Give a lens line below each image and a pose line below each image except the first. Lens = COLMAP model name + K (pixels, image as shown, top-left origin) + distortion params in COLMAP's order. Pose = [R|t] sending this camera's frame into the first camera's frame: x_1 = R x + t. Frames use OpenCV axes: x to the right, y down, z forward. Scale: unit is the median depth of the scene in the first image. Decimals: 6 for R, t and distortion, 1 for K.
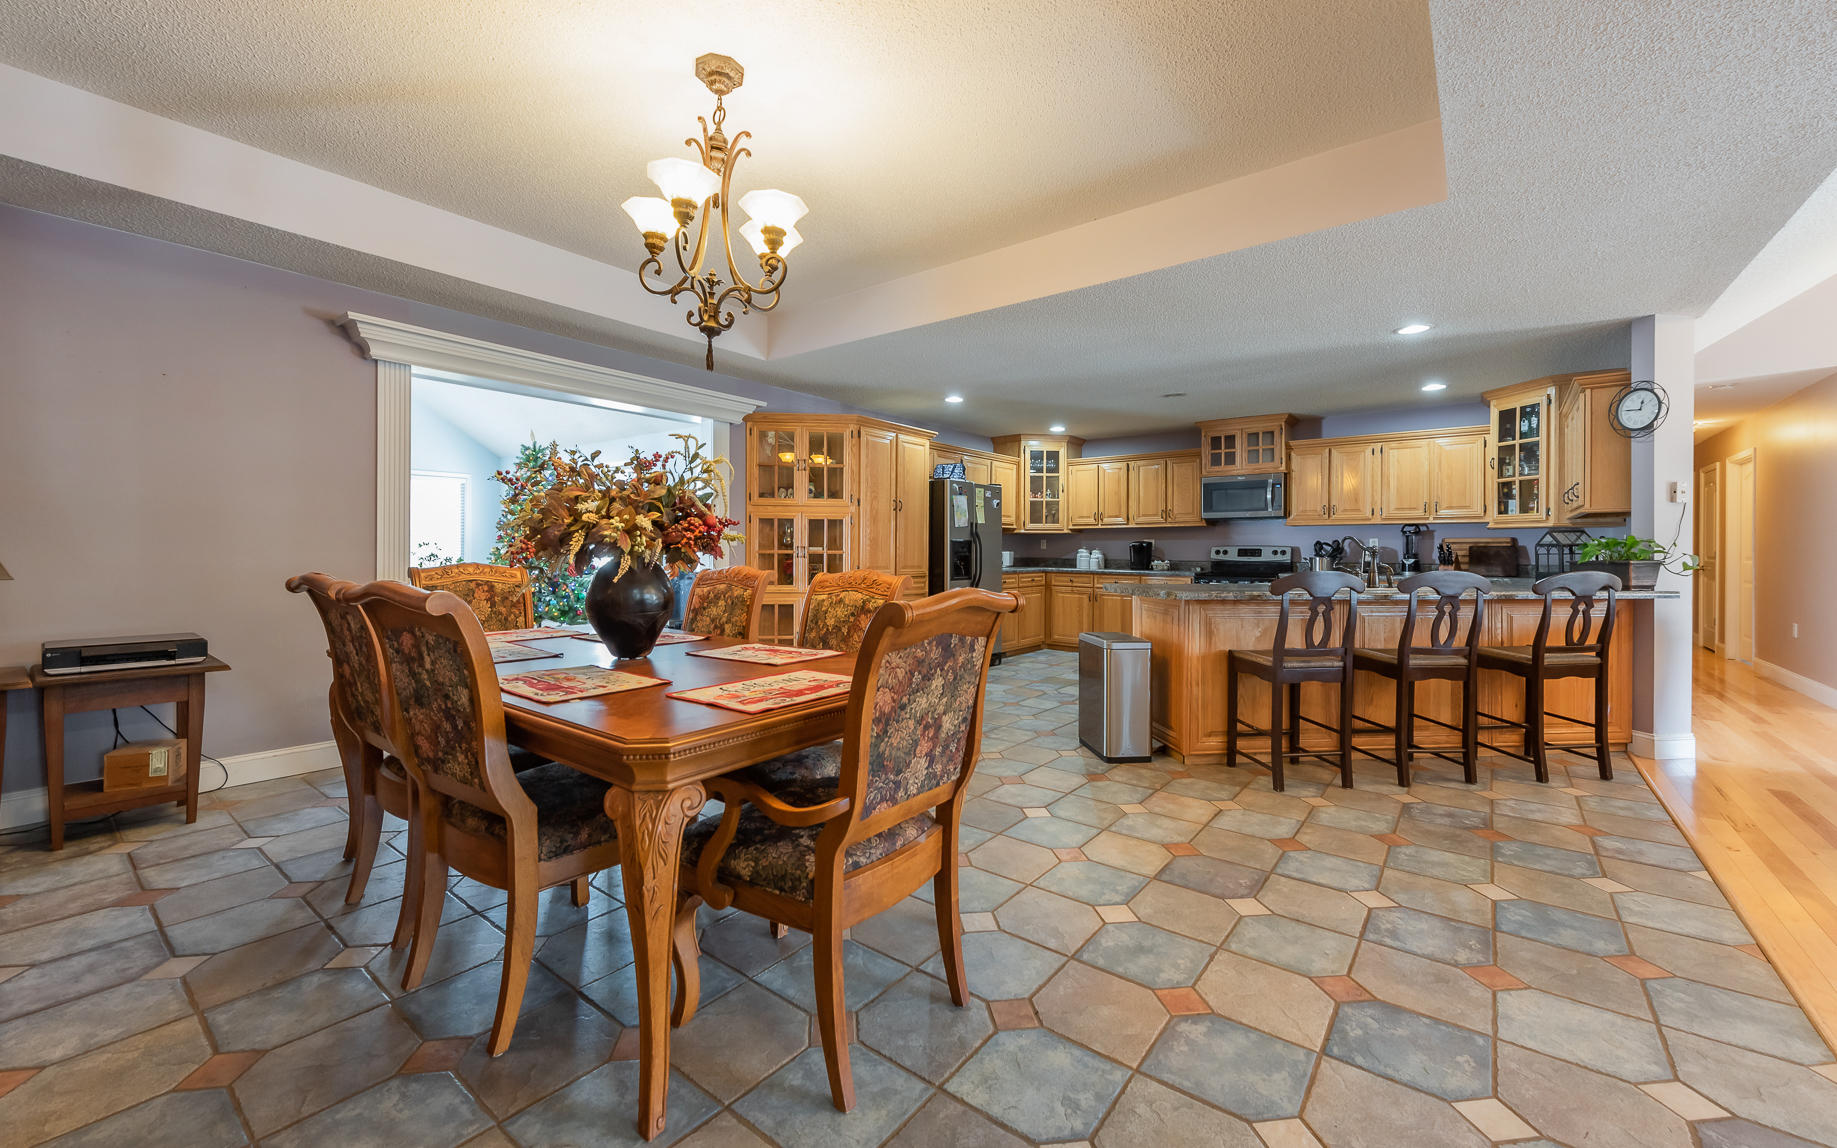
lens RADIAL K [[723.7, 0, 915.4], [0, 723.7, 550.4], [0, 0, 1]] dist [0.003679, -0.000027]
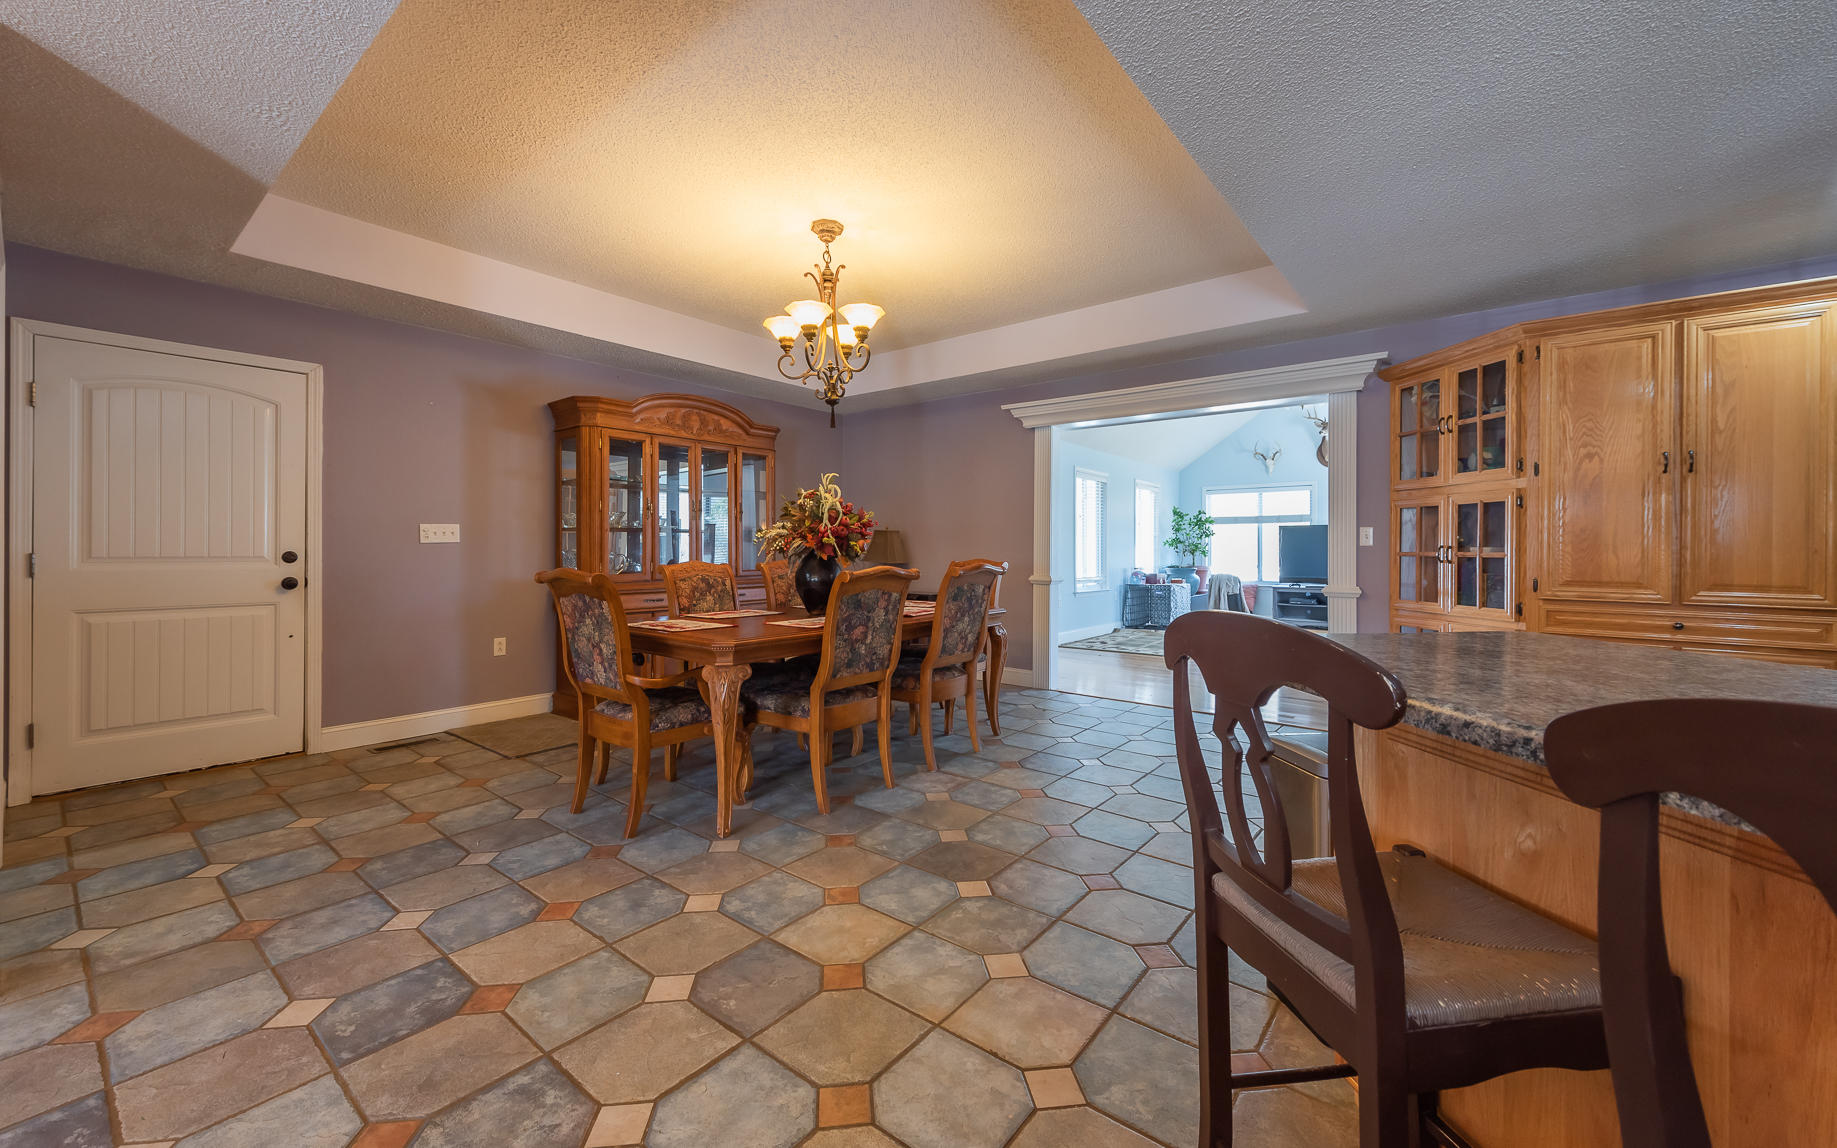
lens RADIAL K [[710.3, 0, 922.5], [0, 710.3, 550.6], [0, 0, 1]] dist [0.014721, -0.004938]
pose [[-0.000700, -0.003276, -0.999994, 0.471730], [-0.004682, 0.999984, -0.003272, 0.002833], [0.999989, 0.004679, -0.000716, 0.481069]]
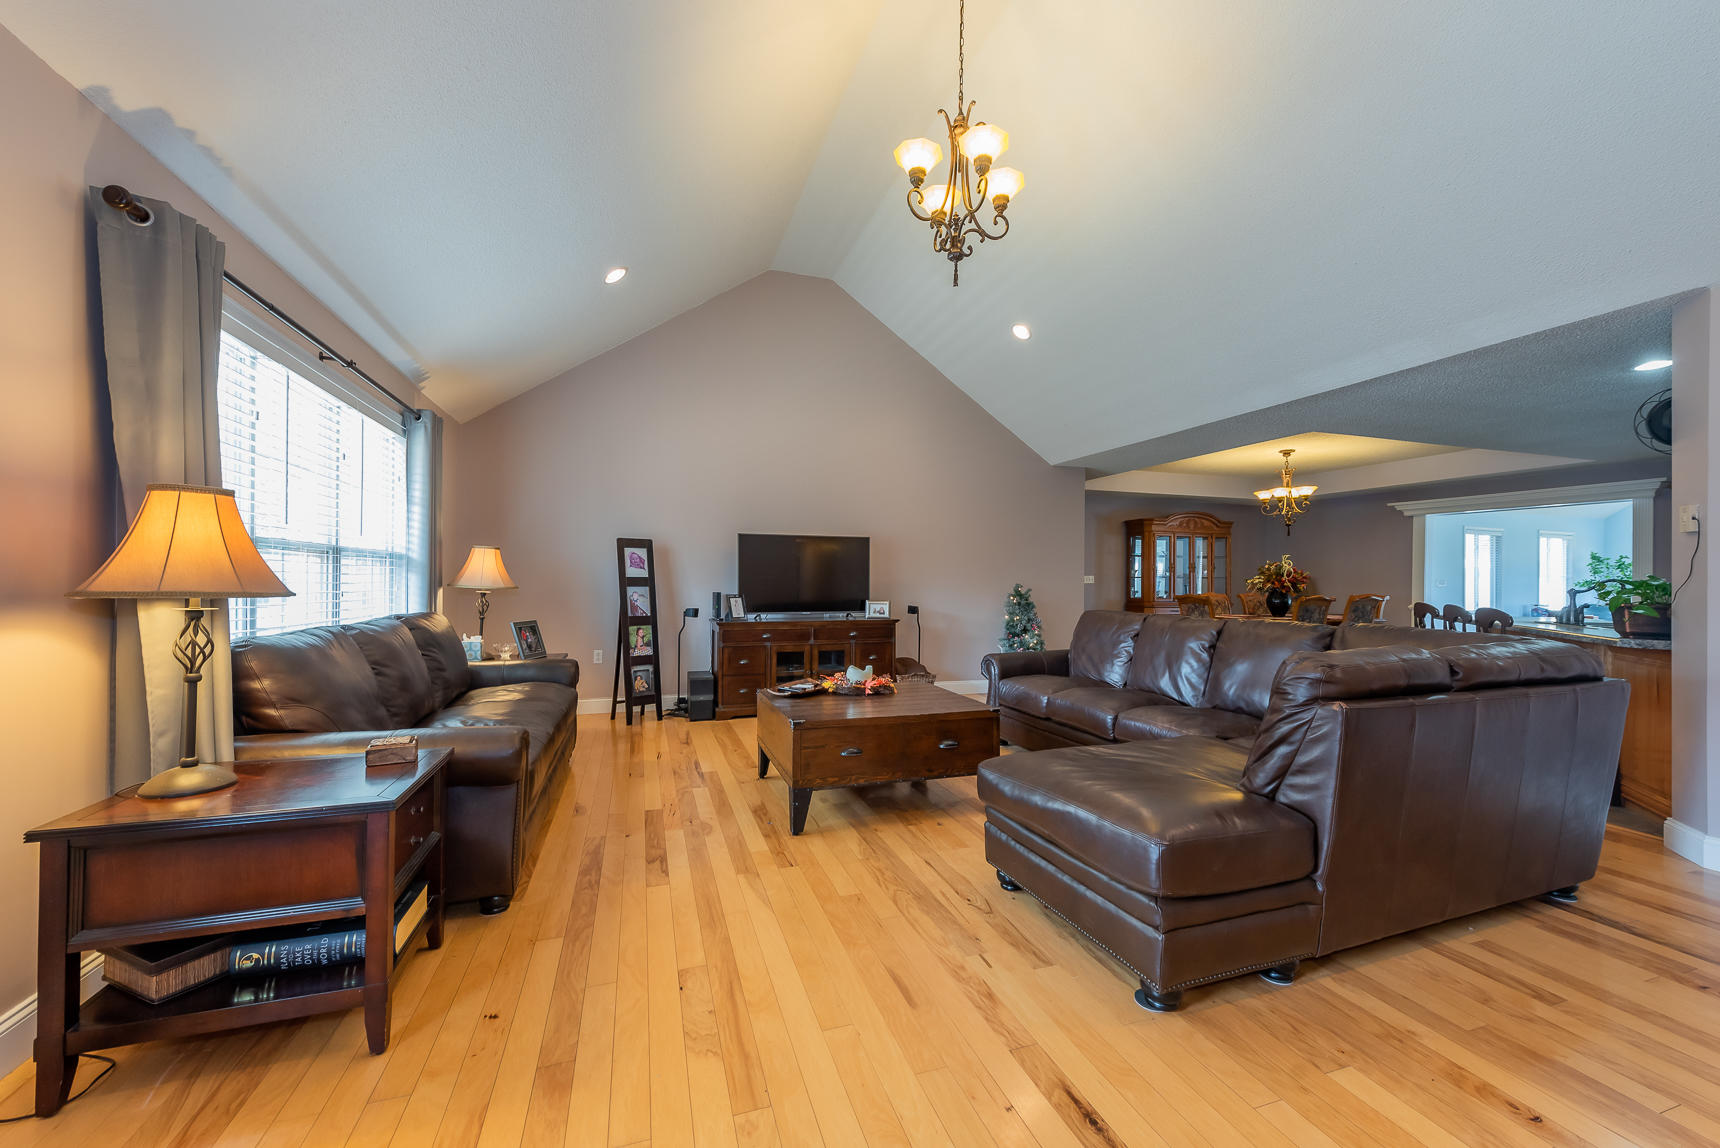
lens RADIAL K [[664.5, 0, 860.0], [0, 664.5, 574.0], [0, 0, 1]] dist [0.002311, 0.000047]
pose [[-0.552206, -0.019338, -0.833483, 1.405430], [-0.015194, 0.999798, -0.013130, 0.001810], [0.833569, 0.005413, -0.552389, 0.425321]]
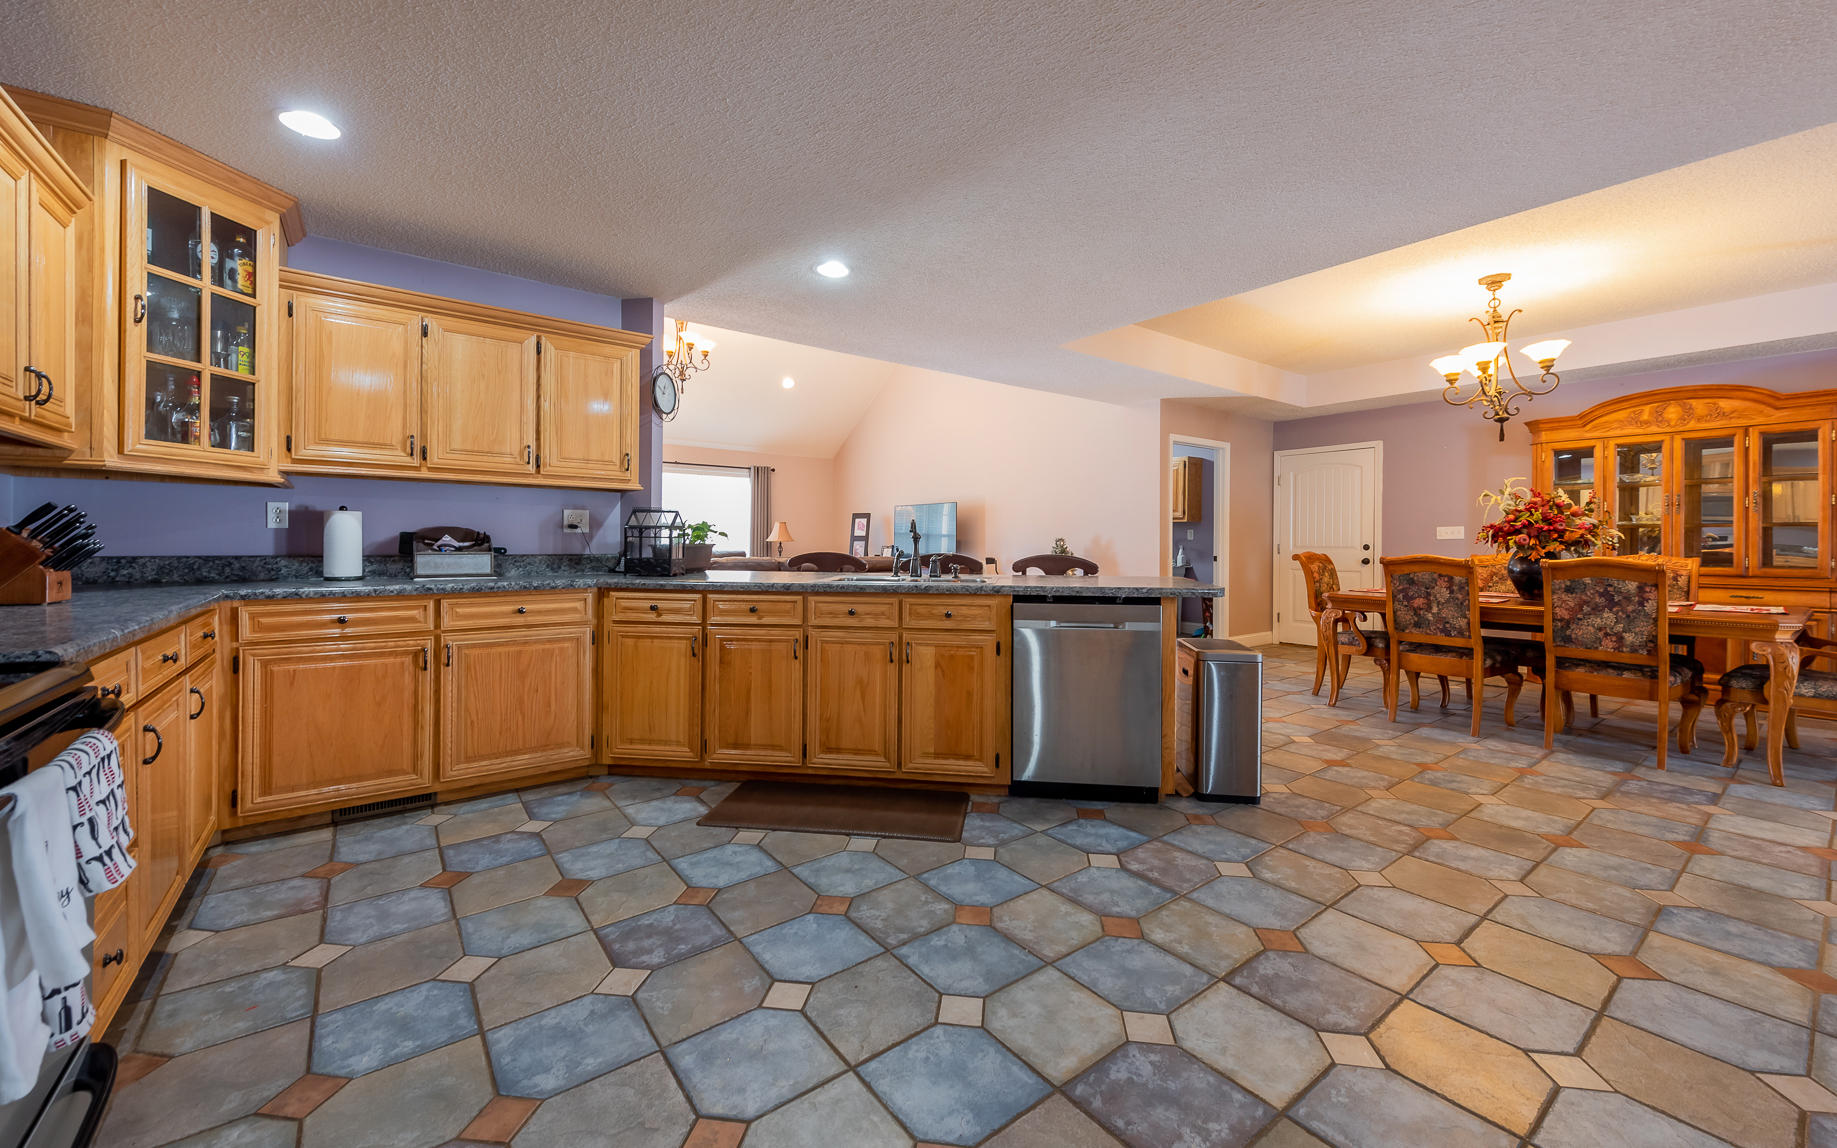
lens RADIAL K [[710.3, 0, 922.5], [0, 710.3, 550.6], [0, 0, 1]] dist [0.014721, -0.004938]
pose [[-0.970316, -0.015196, 0.241362, 0.268147], [-0.011098, 0.999770, 0.018330, 0.001426], [-0.241585, 0.015107, -0.970262, 1.236792]]
